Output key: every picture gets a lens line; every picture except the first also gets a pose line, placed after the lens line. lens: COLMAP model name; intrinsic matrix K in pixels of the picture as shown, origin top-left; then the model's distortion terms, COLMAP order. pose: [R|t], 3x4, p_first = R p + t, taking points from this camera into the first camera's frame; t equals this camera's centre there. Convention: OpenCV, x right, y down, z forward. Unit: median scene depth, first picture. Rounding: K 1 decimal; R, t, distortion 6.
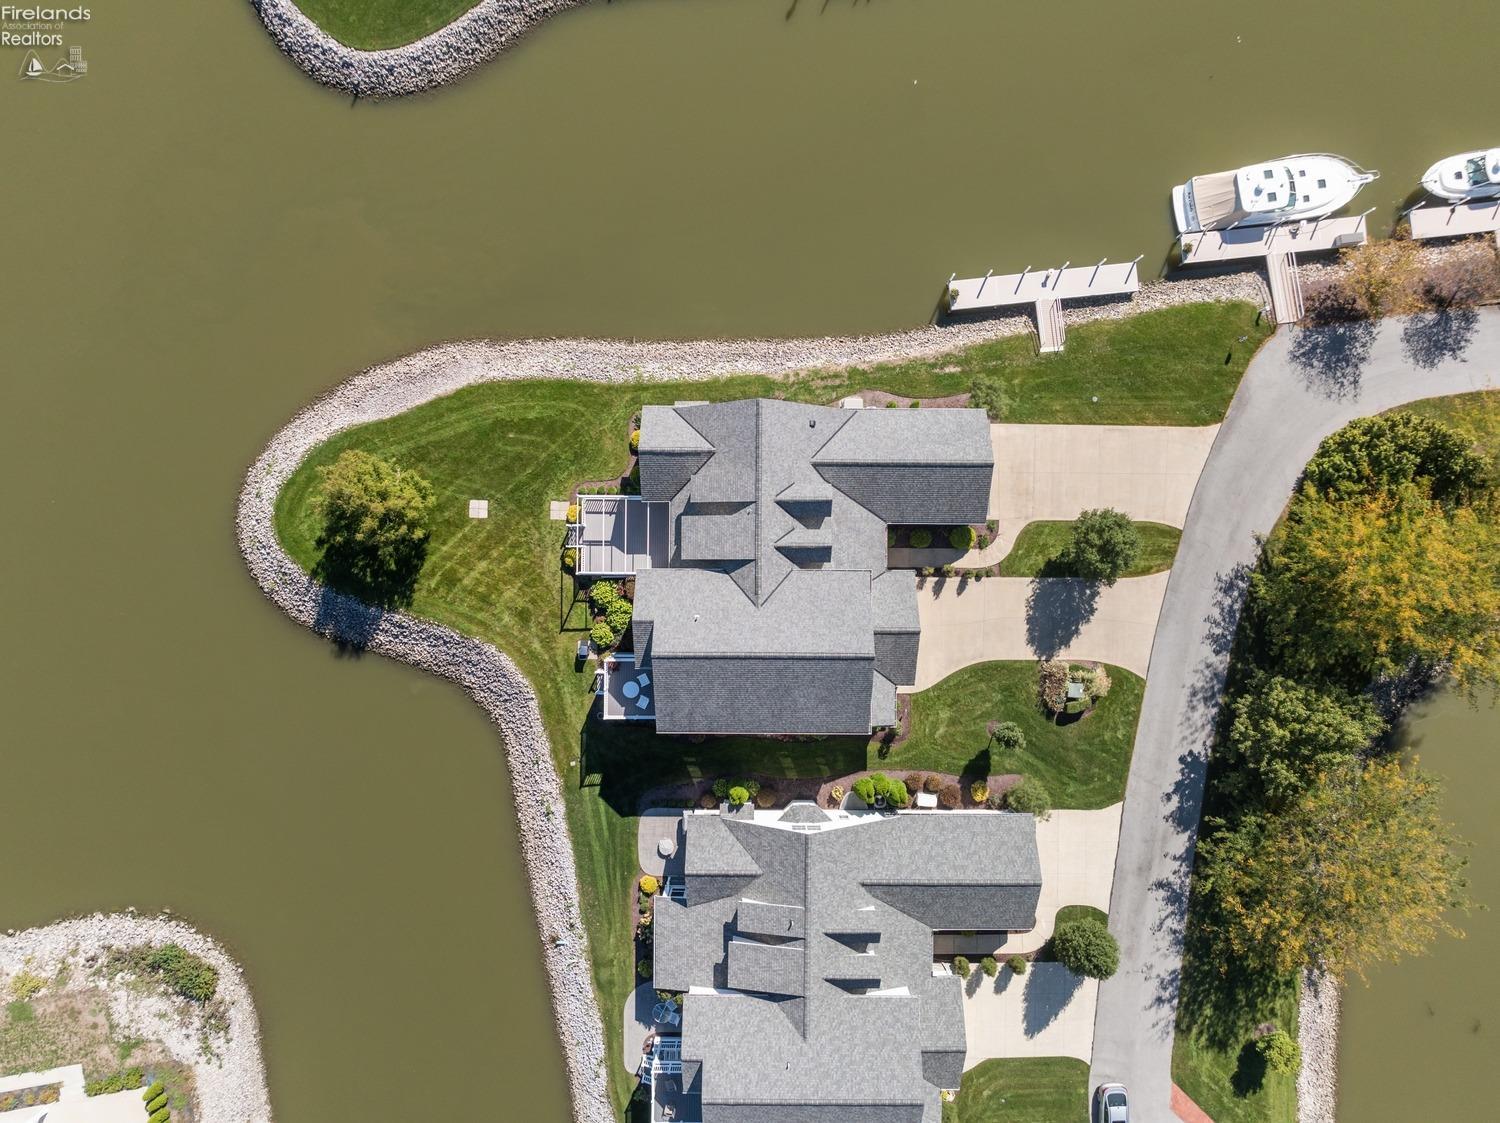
lens RADIAL K [[1052.4, 0, 750.0], [0, 1052.4, 561.5], [0, 0, 1]] dist [-0.038580, 0.002640]
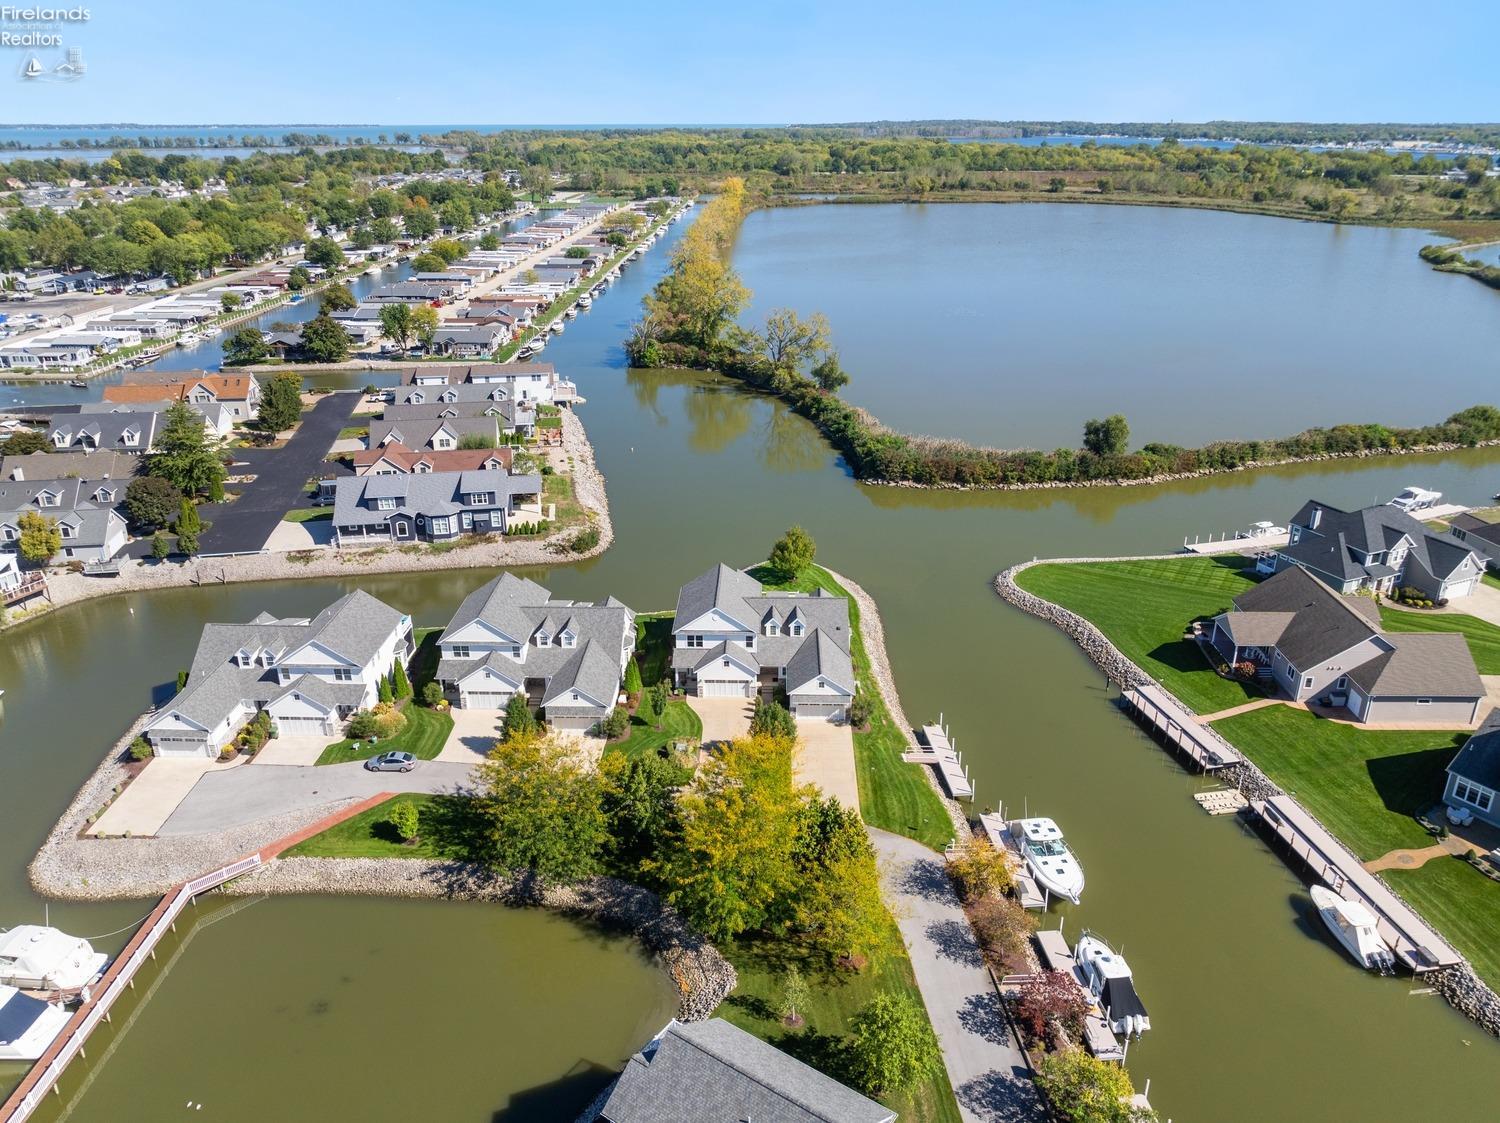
lens RADIAL K [[1066.6, 0, 750.0], [0, 1066.6, 561.5], [0, 0, 1]] dist [-0.015600, -0.000881]
pose [[-0.018628, 0.387049, -0.921871, 1.620970], [-0.999750, 0.004213, 0.021970, -0.014612], [0.012387, 0.922050, 0.386873, 0.139190]]
